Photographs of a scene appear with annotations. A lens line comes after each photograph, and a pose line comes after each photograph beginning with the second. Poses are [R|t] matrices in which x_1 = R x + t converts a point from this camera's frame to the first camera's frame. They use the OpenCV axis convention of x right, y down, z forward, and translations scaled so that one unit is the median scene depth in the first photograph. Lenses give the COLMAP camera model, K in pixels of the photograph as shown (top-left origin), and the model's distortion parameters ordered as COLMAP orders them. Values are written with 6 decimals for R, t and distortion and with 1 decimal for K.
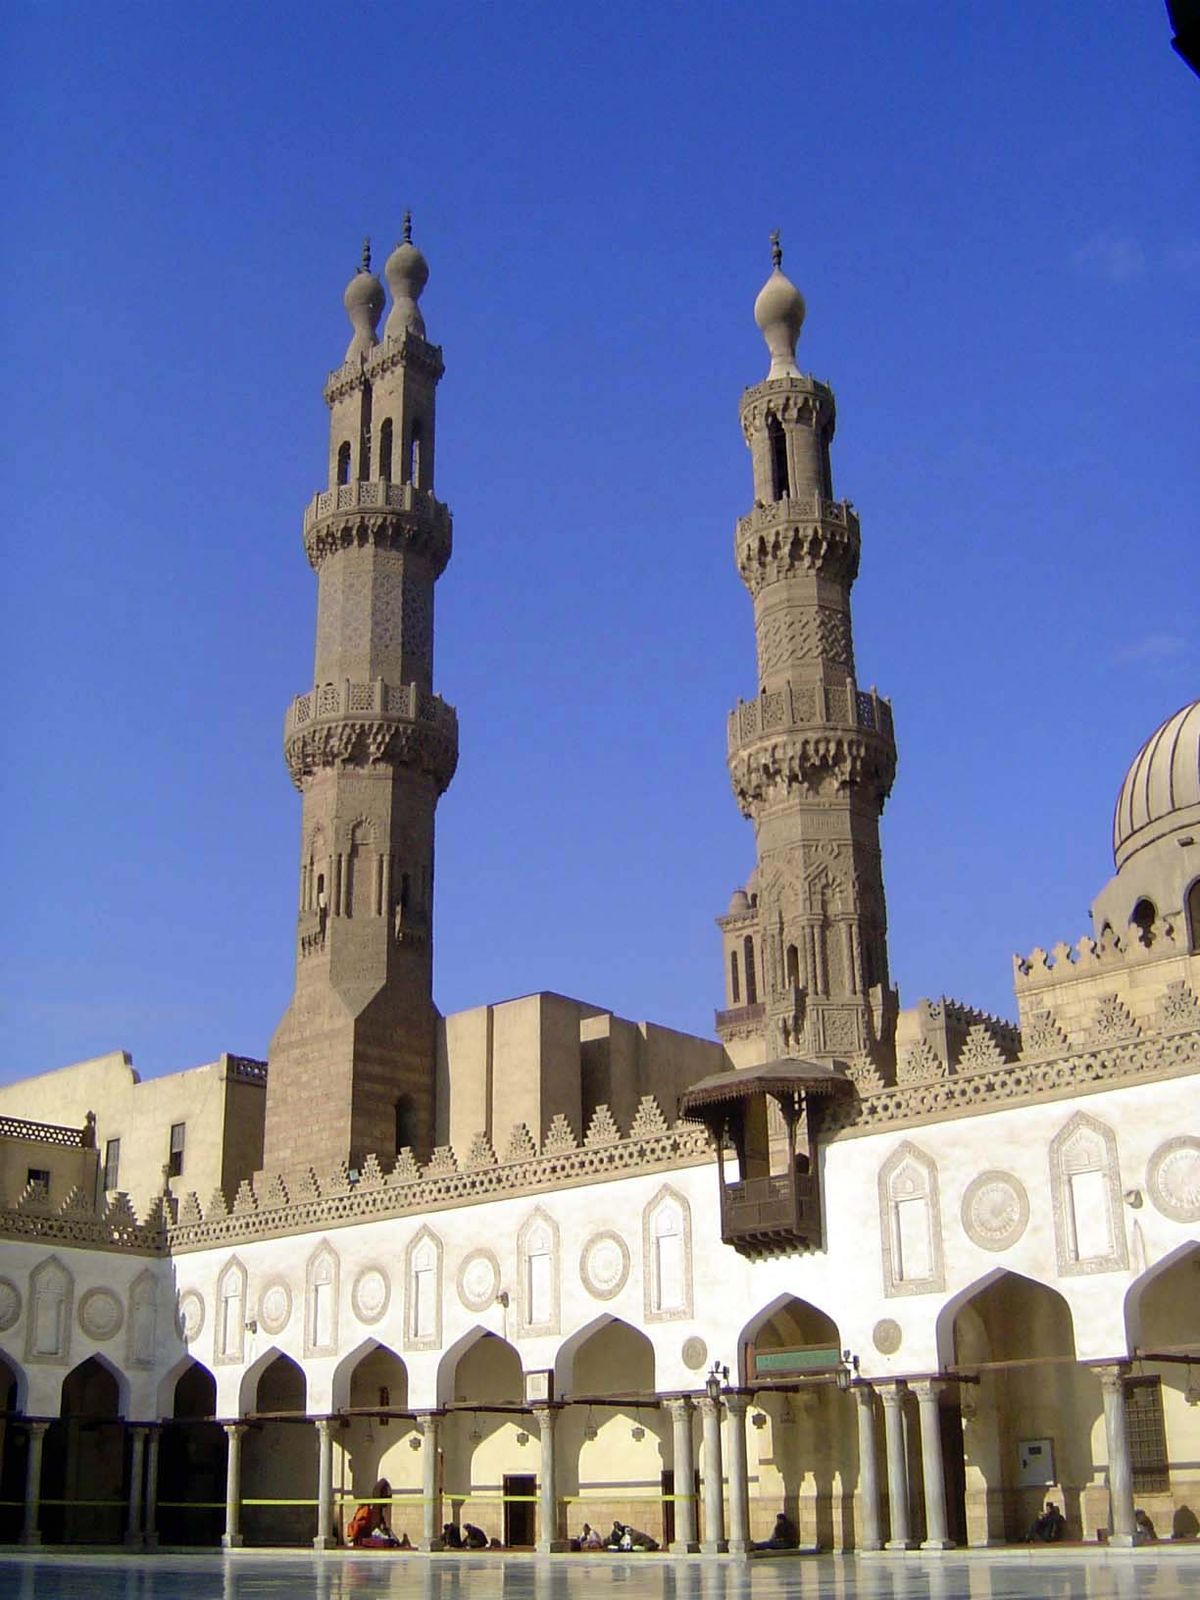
lens RADIAL K [[1802.2, 0, 600.0], [0, 1802.2, 800.0], [0, 0, 1]] dist [-0.112293, -0.054122]
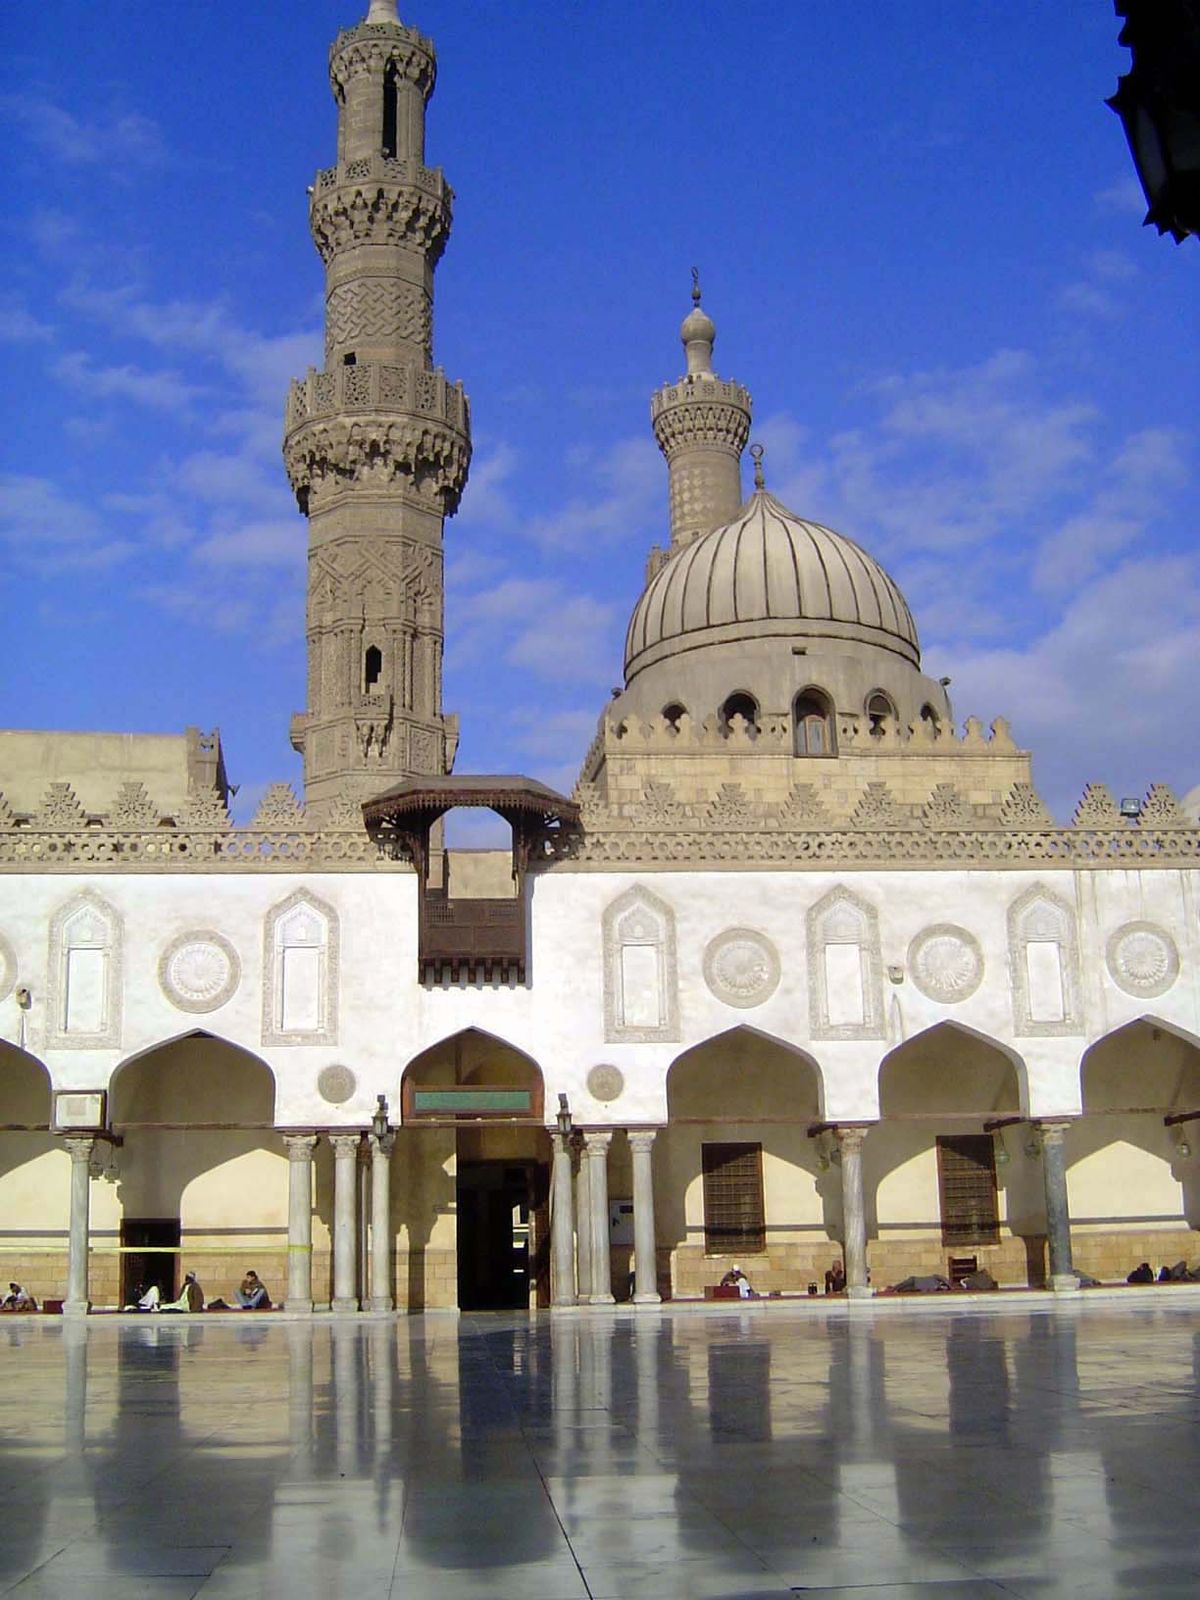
lens RADIAL K [[1802.2, 0, 600.0], [0, 1802.2, 800.0], [0, 0, 1]] dist [-0.112293, -0.054122]
pose [[0.671305, 0.184434, 0.717867, -0.528844], [-0.262889, 0.964824, -0.002045, 0.150511], [-0.692992, -0.187347, 0.696177, 0.342825]]
